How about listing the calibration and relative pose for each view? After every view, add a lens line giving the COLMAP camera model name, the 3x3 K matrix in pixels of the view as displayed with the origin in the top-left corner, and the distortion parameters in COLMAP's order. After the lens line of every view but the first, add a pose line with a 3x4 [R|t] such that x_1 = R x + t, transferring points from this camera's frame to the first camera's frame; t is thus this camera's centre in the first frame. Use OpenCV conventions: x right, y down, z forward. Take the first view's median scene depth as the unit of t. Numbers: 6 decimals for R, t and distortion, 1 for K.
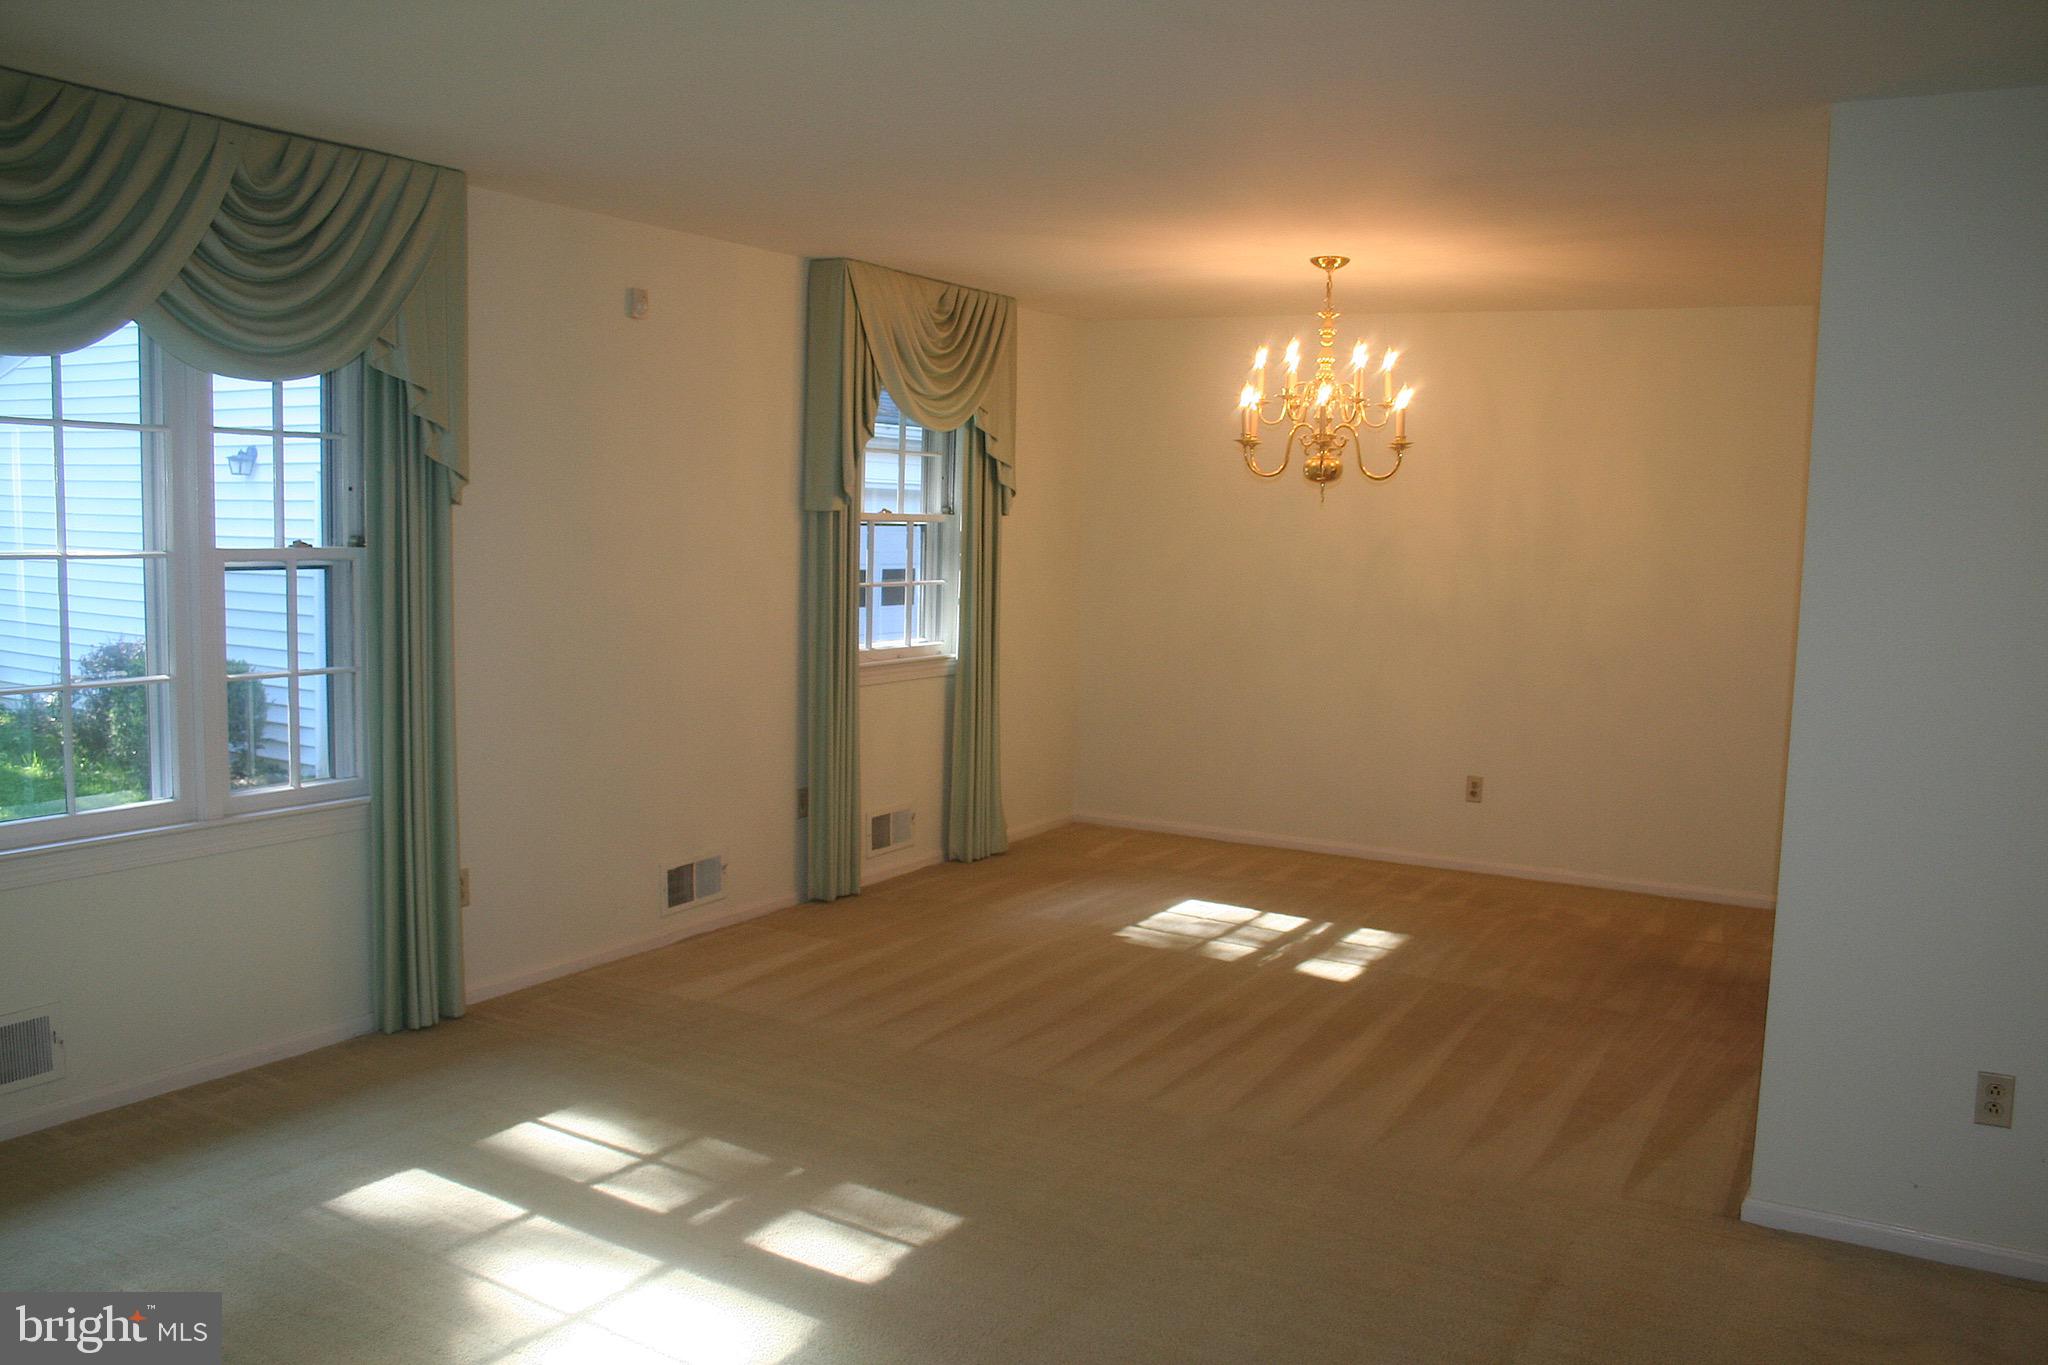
lens RADIAL K [[1704.9, 0, 1032.9], [0, 1704.9, 709.7], [0, 0, 1]] dist [-0.131912, 0.114074]
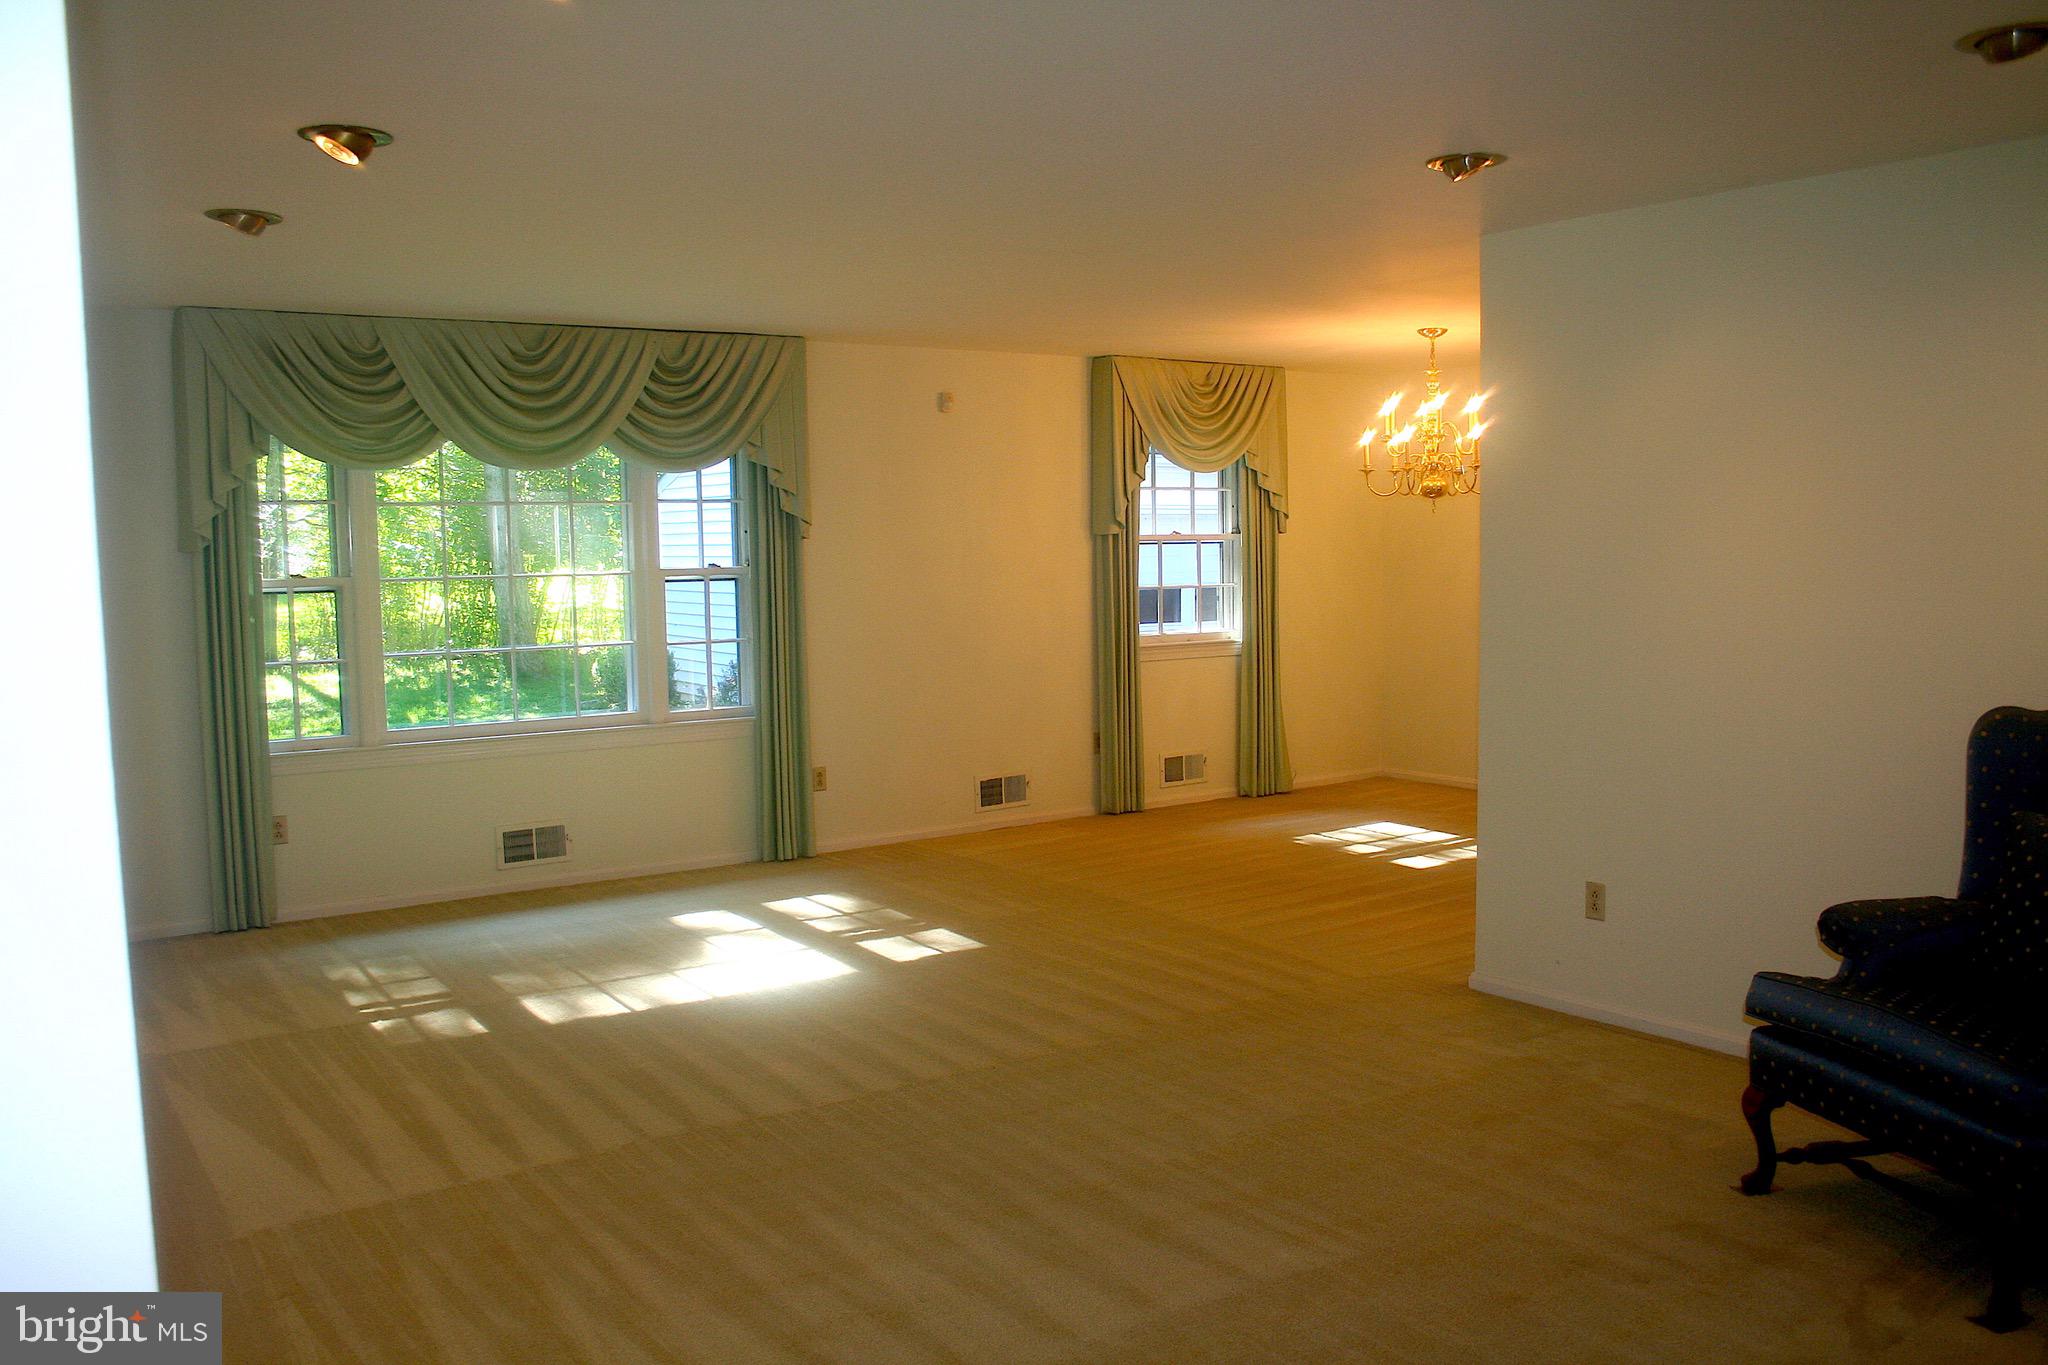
lens RADIAL K [[1704.9, 0, 1032.9], [0, 1704.9, 709.7], [0, 0, 1]] dist [-0.131912, 0.114074]
pose [[0.908493, 0.000463, -0.417899, 0.444048], [-0.008464, 0.999815, -0.017291, 0.057527], [0.417813, 0.019246, 0.908329, -0.330207]]
